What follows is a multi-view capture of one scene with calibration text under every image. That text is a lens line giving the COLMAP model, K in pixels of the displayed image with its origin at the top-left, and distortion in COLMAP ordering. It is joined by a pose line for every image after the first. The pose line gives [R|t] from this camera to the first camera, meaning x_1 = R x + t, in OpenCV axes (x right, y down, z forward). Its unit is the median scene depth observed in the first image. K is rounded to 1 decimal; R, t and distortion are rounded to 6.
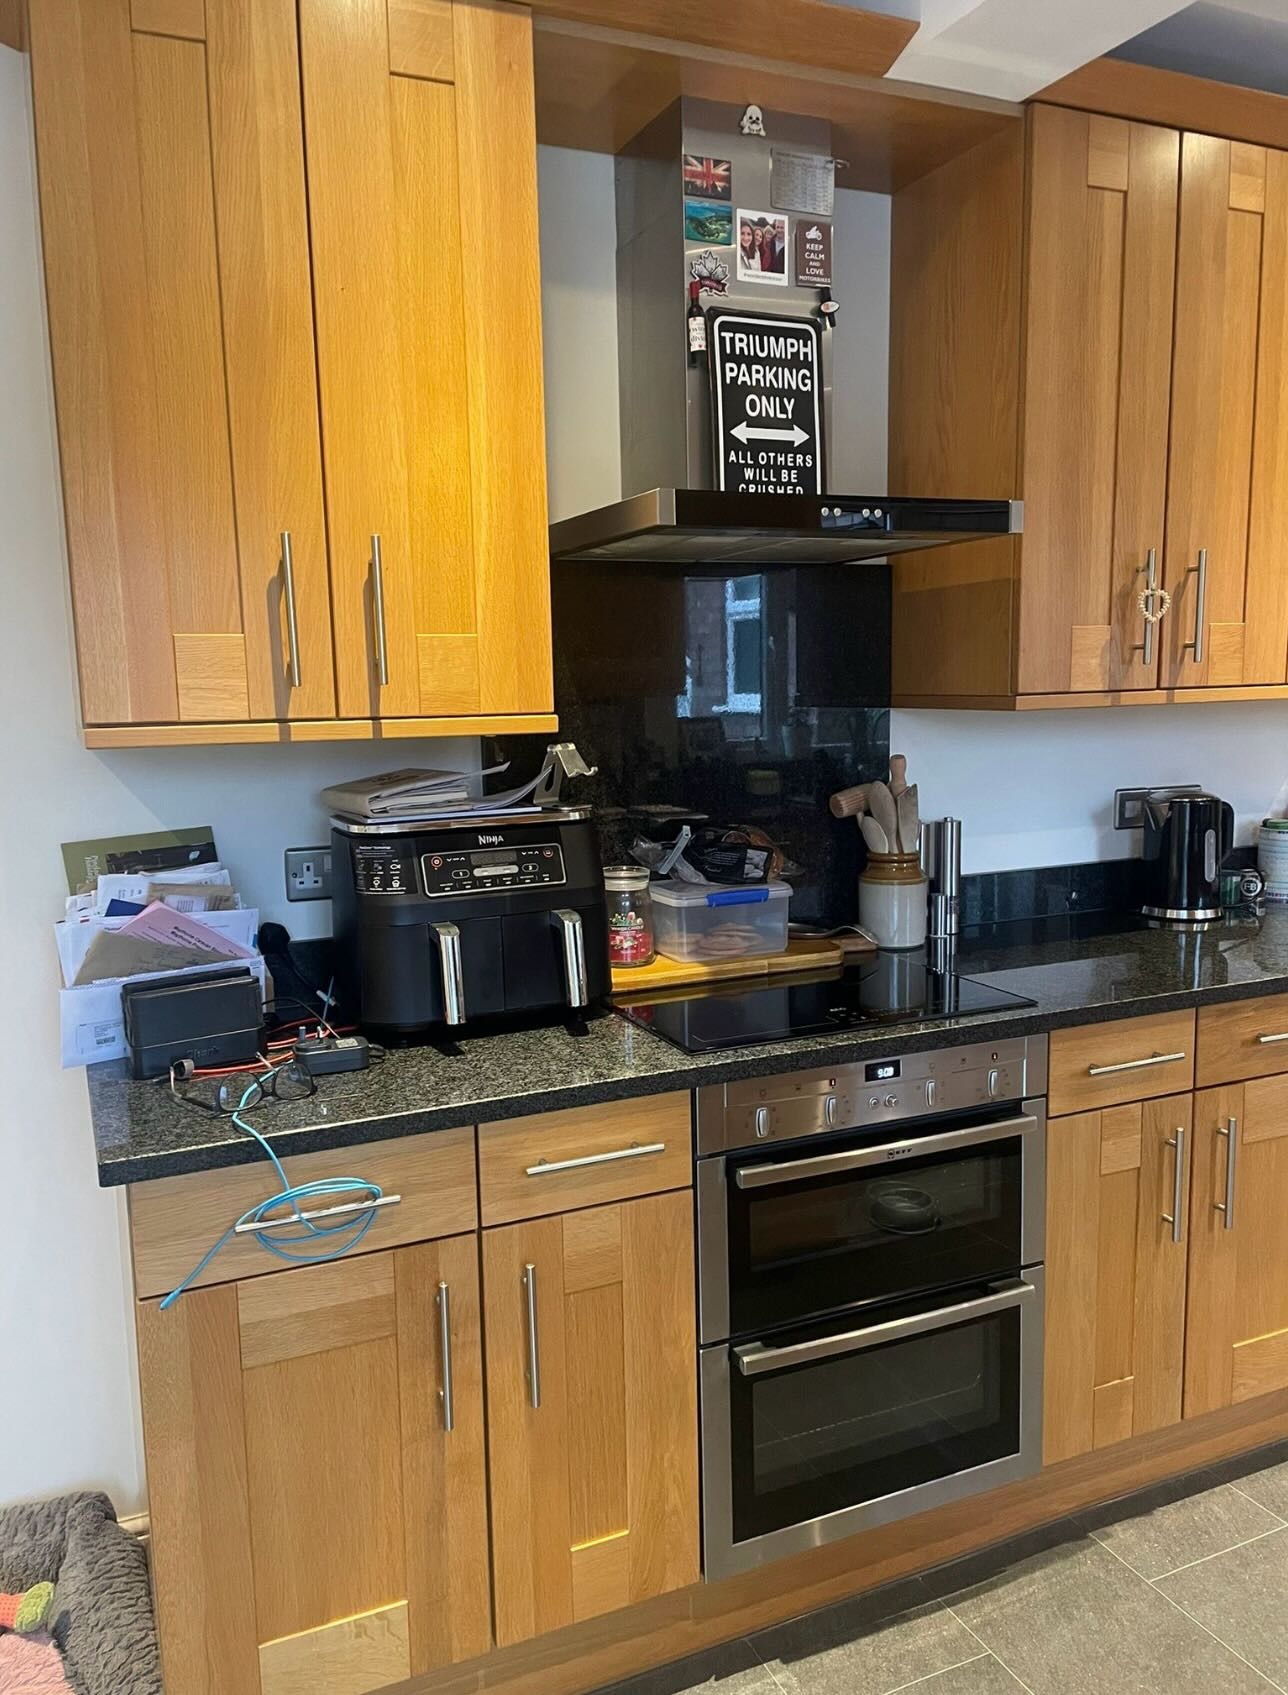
lens RADIAL K [[1317.7, 0, 649.3], [0, 1317.7, 902.2], [0, 0, 1]] dist [0.003682, -0.031364]
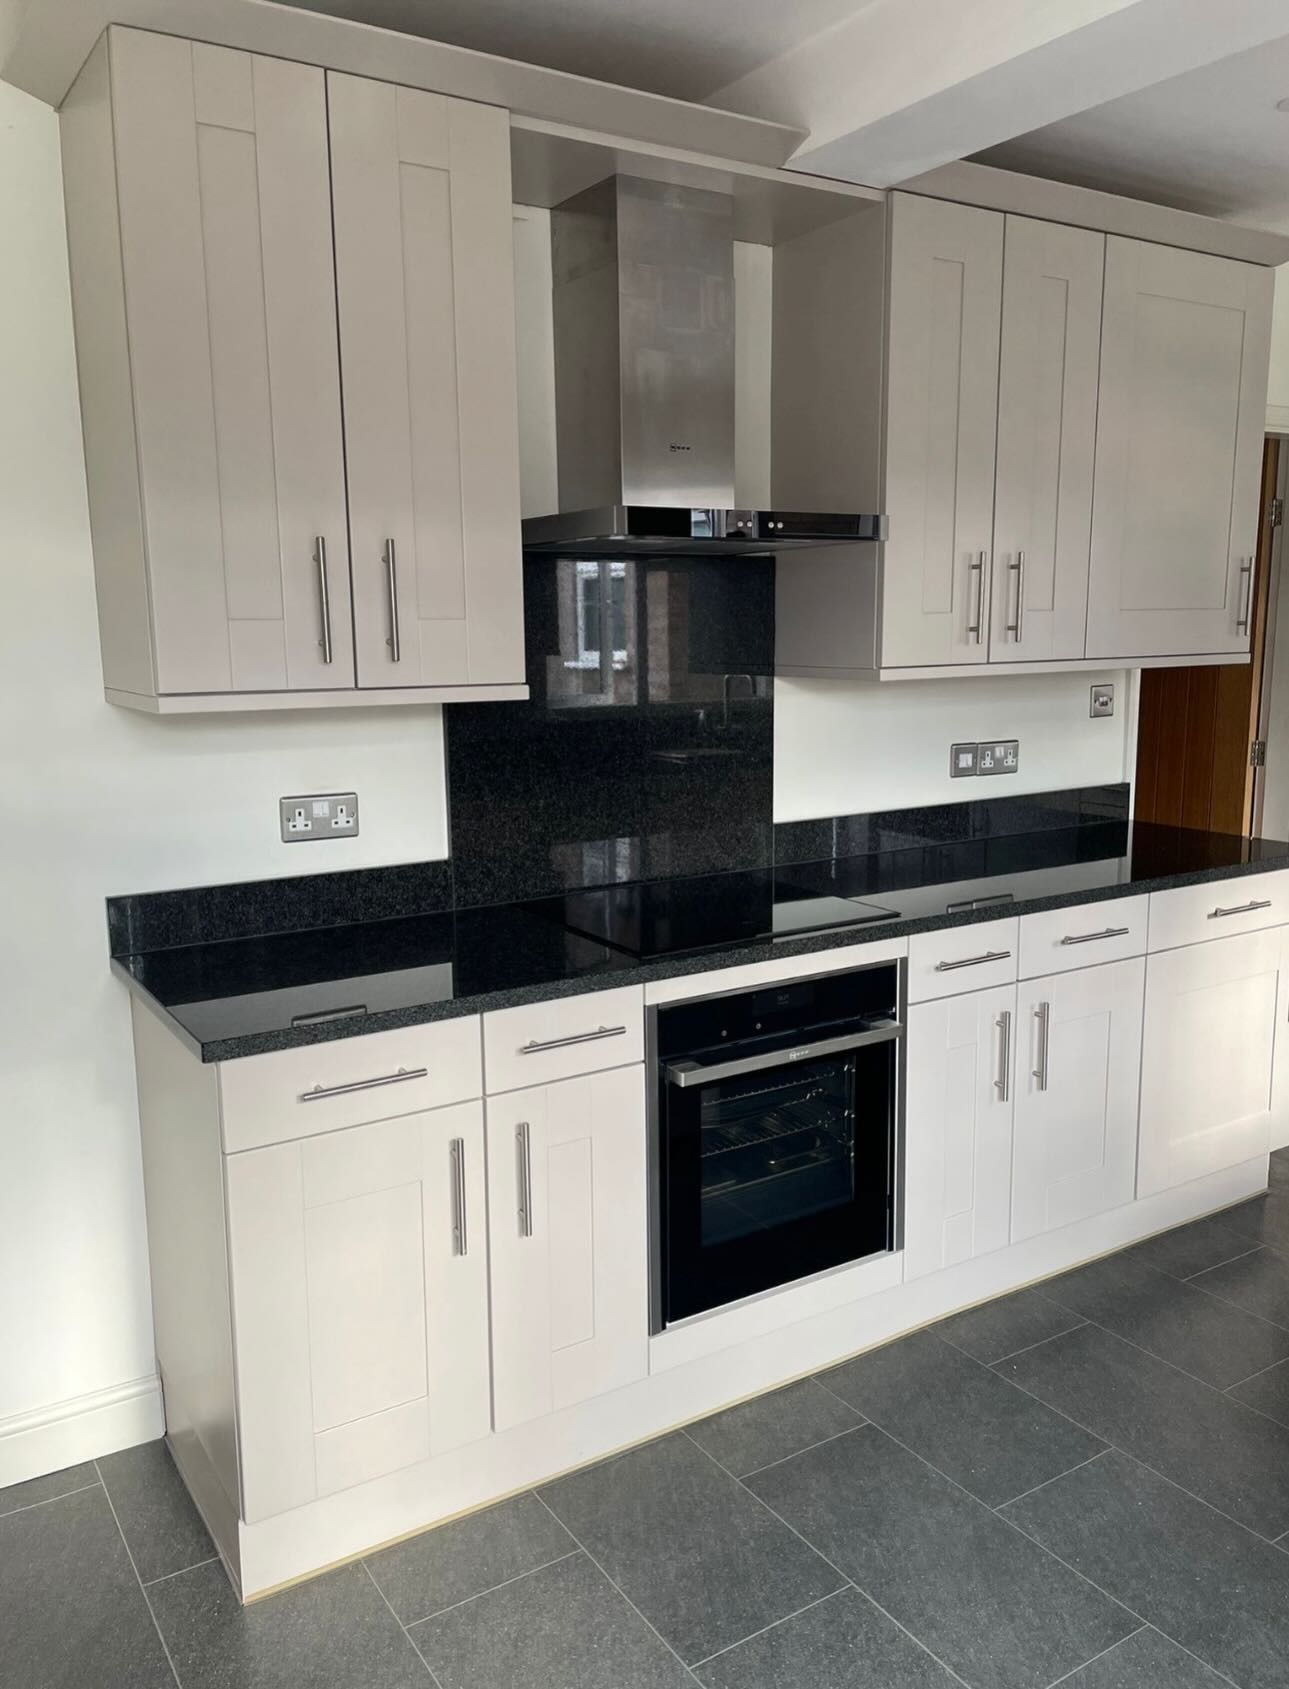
lens RADIAL K [[1313.0, 0, 649.7], [0, 1313.0, 899.0], [0, 0, 1]] dist [0.003682, -0.031364]
pose [[0.990689, -0.018416, 0.134894, -0.111293], [0.013717, 0.999269, 0.035682, 0.013263], [-0.135453, -0.033500, 0.990217, -0.210352]]
